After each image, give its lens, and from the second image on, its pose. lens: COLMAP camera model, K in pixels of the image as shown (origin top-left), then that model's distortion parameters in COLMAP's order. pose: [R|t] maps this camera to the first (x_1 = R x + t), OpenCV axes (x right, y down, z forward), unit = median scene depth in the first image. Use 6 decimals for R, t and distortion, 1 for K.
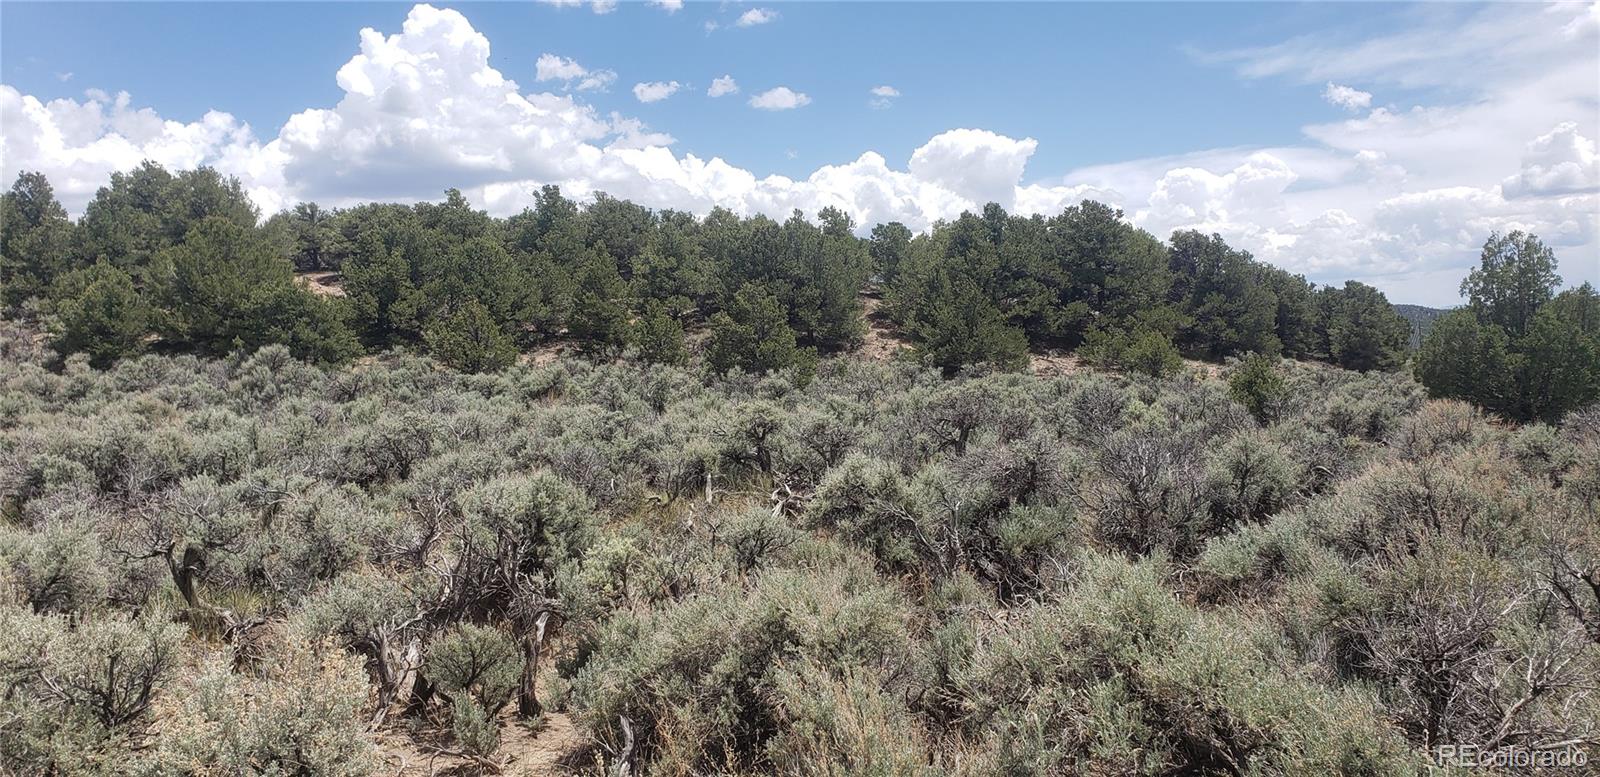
lens RADIAL K [[1212.0, 0, 800.5], [0, 1212.0, 386.8], [0, 0, 1]] dist [0.034915, -0.049298]
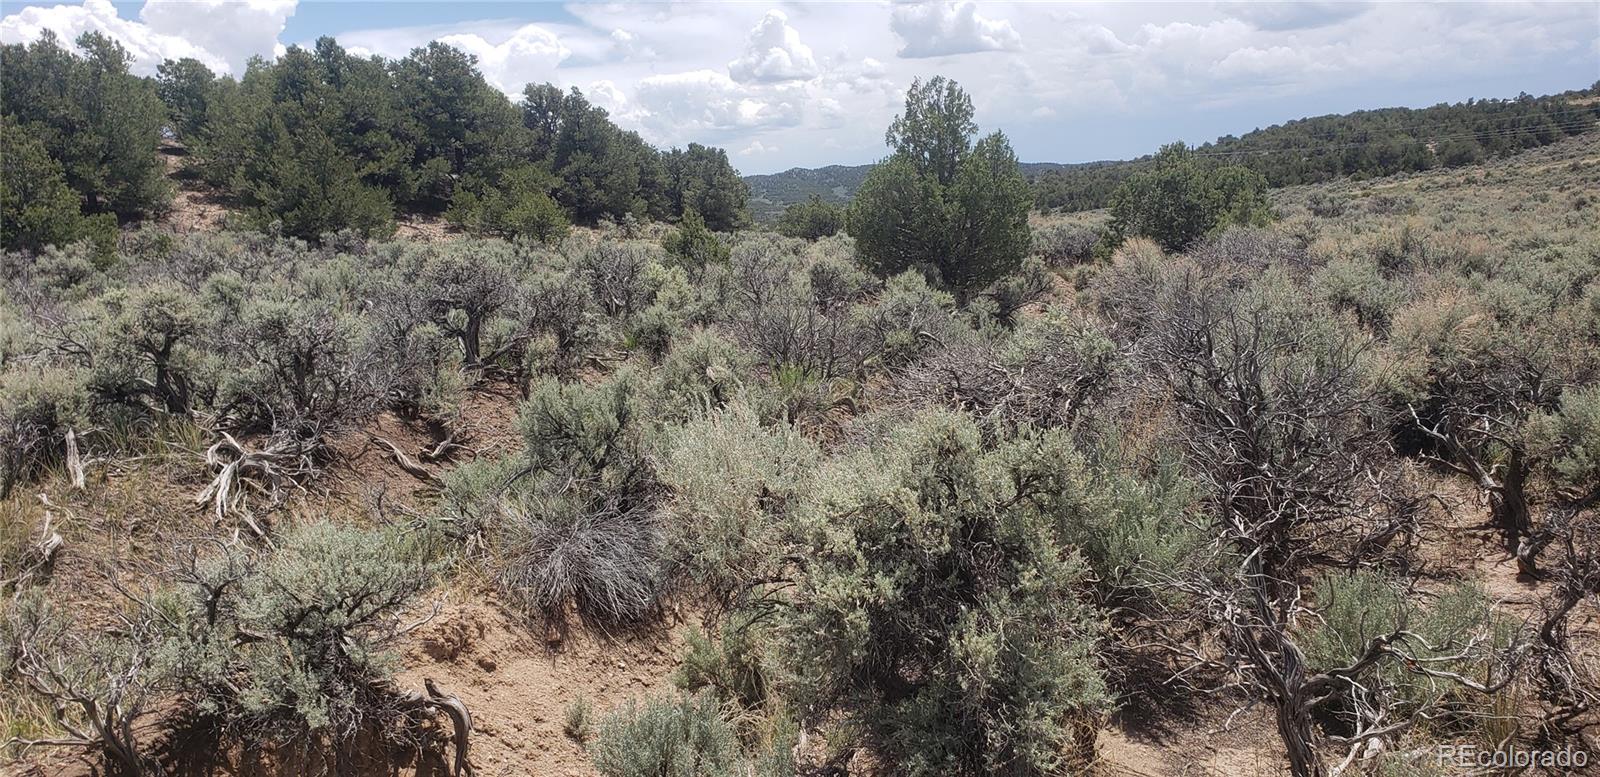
lens RADIAL K [[1212.0, 0, 767.7], [0, 1212.0, 356.7], [0, 0, 1]] dist [0.034915, -0.049298]
pose [[0.853500, -0.079163, 0.515045, -0.025789], [0.038265, 0.995246, 0.089561, 0.001516], [-0.519686, -0.056732, 0.852472, 0.119218]]
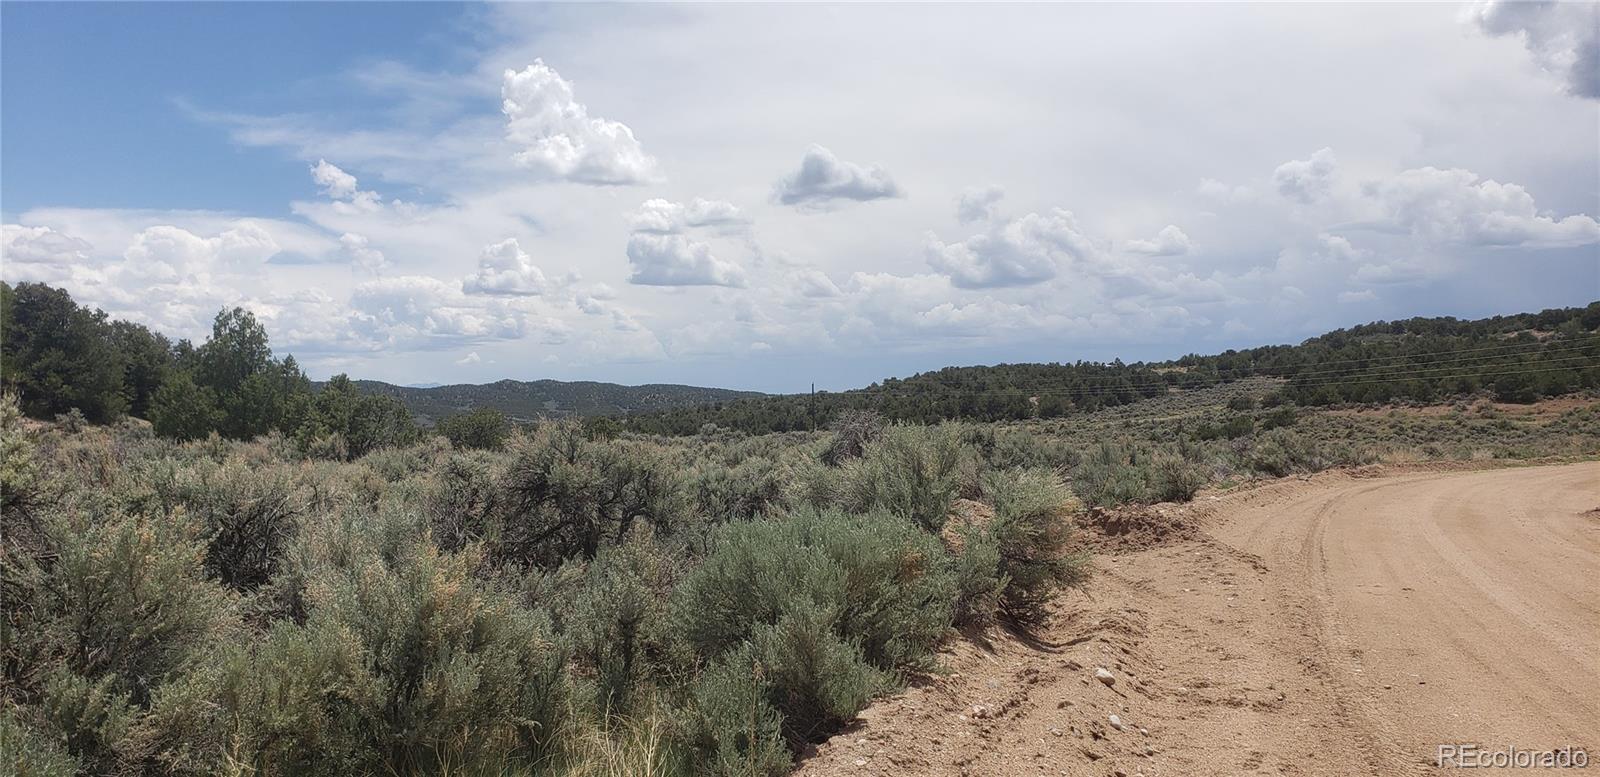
lens RADIAL K [[1212.0, 0, 767.8], [0, 1212.0, 398.2], [0, 0, 1]] dist [0.034915, -0.049298]
pose [[0.720794, 0.046450, 0.691591, 0.077253], [-0.012709, 0.998470, -0.053816, 0.008108], [-0.693033, 0.030000, 0.720281, -0.100266]]
